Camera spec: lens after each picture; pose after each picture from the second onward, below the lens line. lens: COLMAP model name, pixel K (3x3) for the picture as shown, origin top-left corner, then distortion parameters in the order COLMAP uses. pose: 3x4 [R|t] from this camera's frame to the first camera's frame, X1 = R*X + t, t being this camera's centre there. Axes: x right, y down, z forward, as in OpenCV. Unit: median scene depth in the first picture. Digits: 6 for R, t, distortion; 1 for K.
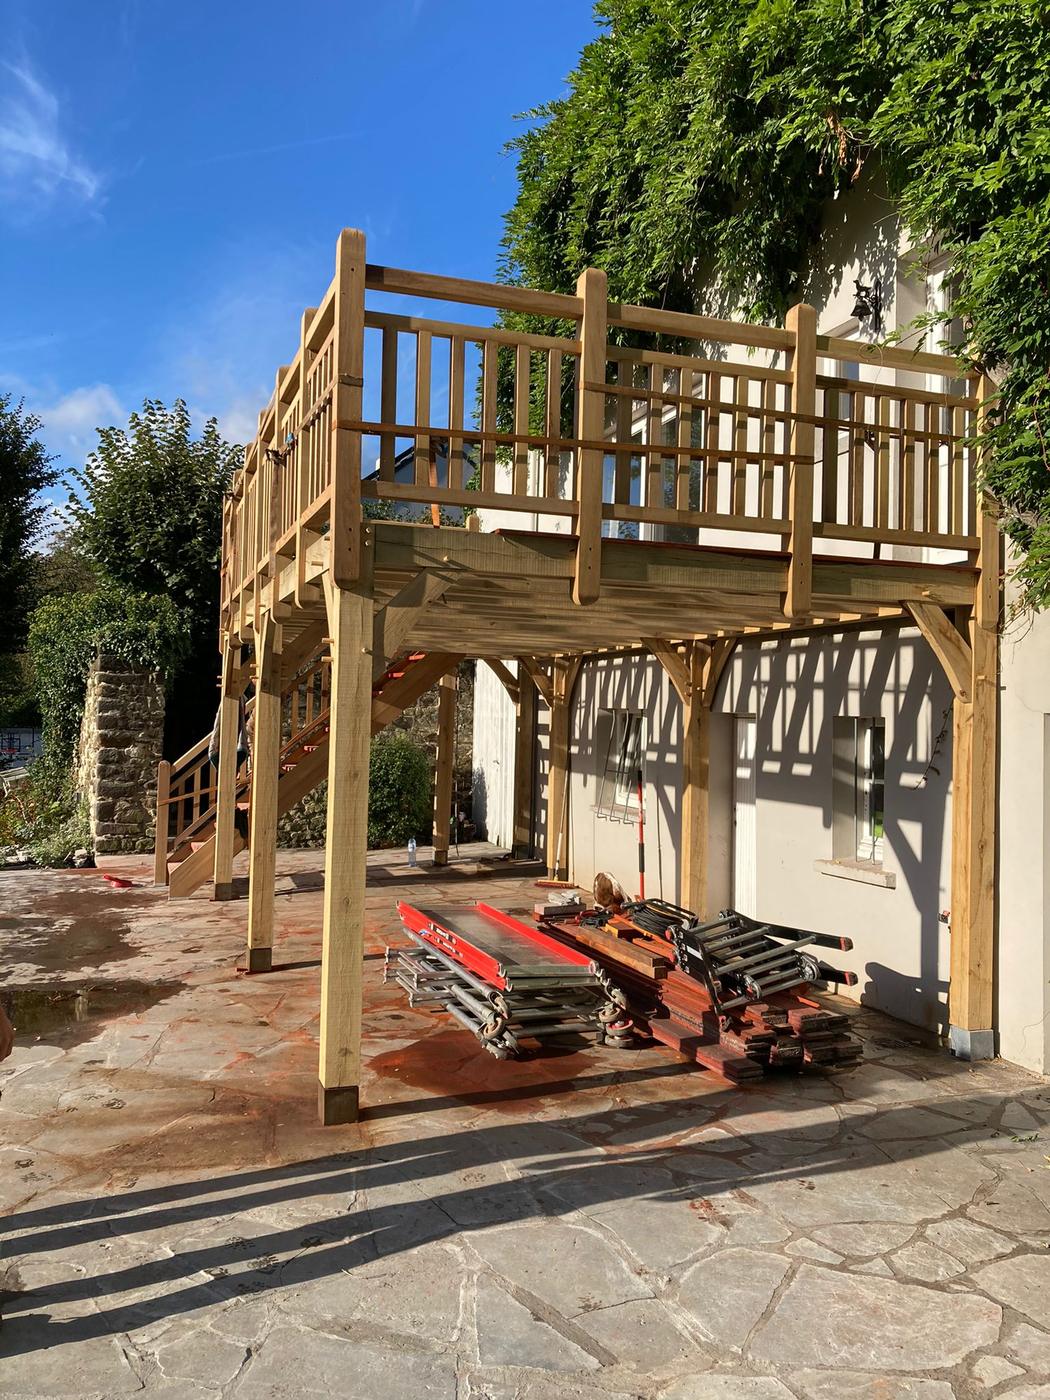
lens RADIAL K [[1078.6, 0, 547.0], [0, 1078.6, 685.6], [0, 0, 1]] dist [0.026977, -0.014710]
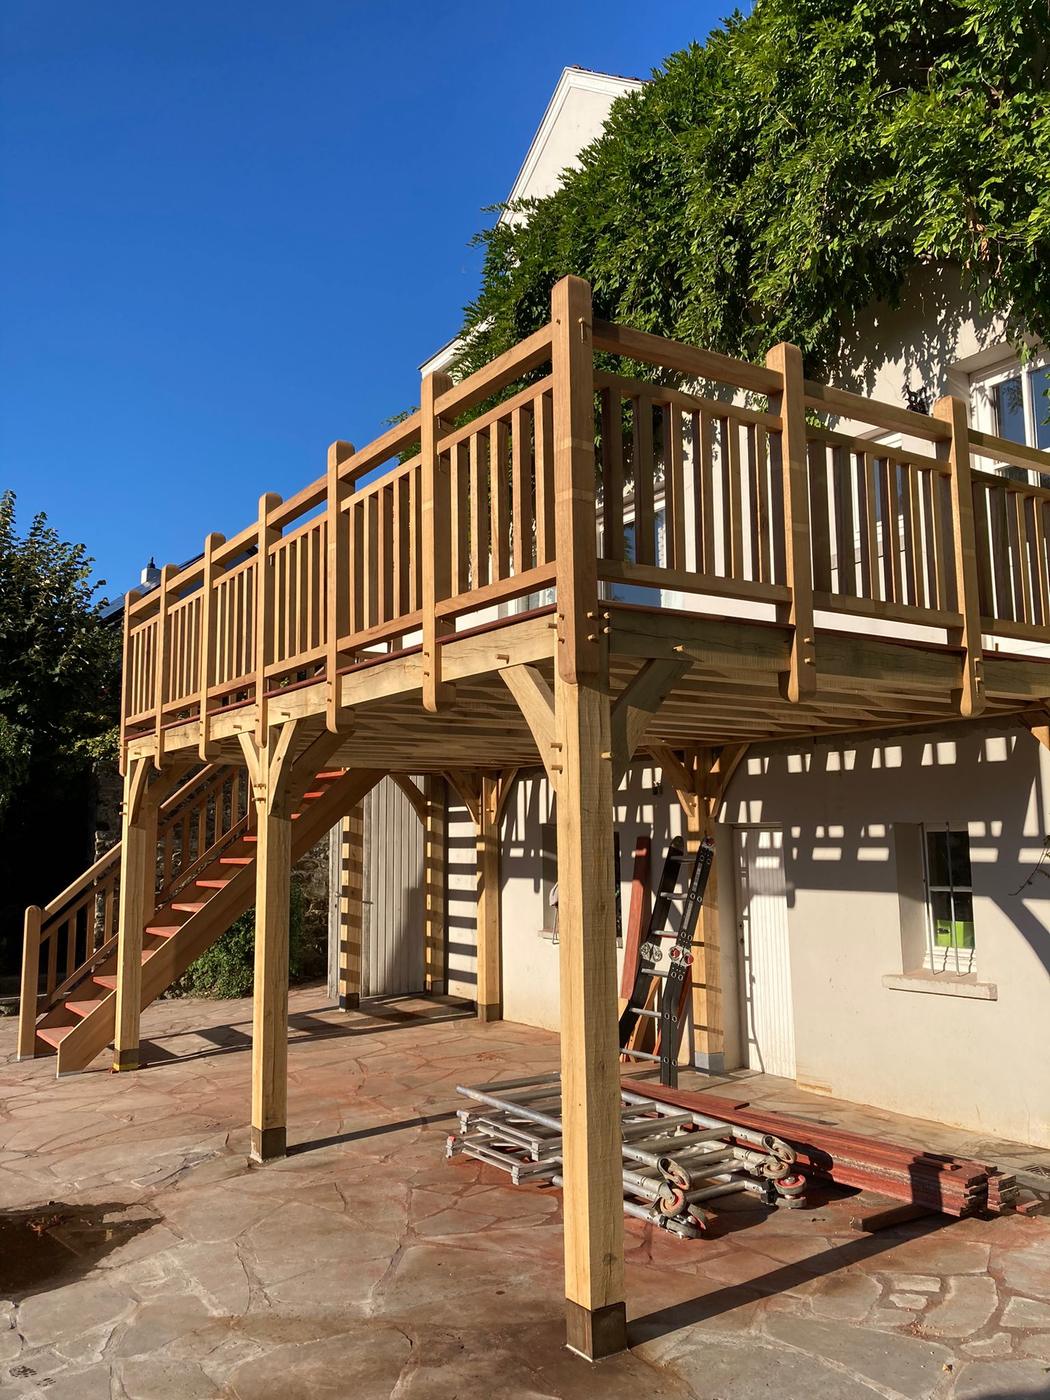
lens RADIAL K [[1078.6, 0, 523.6], [0, 1078.6, 699.2], [0, 0, 1]] dist [0.026977, -0.014710]
pose [[0.972676, -0.006671, 0.232069, -0.296218], [0.029117, 0.995200, -0.093430, 0.000080], [-0.230332, 0.097634, 0.968202, 0.136131]]
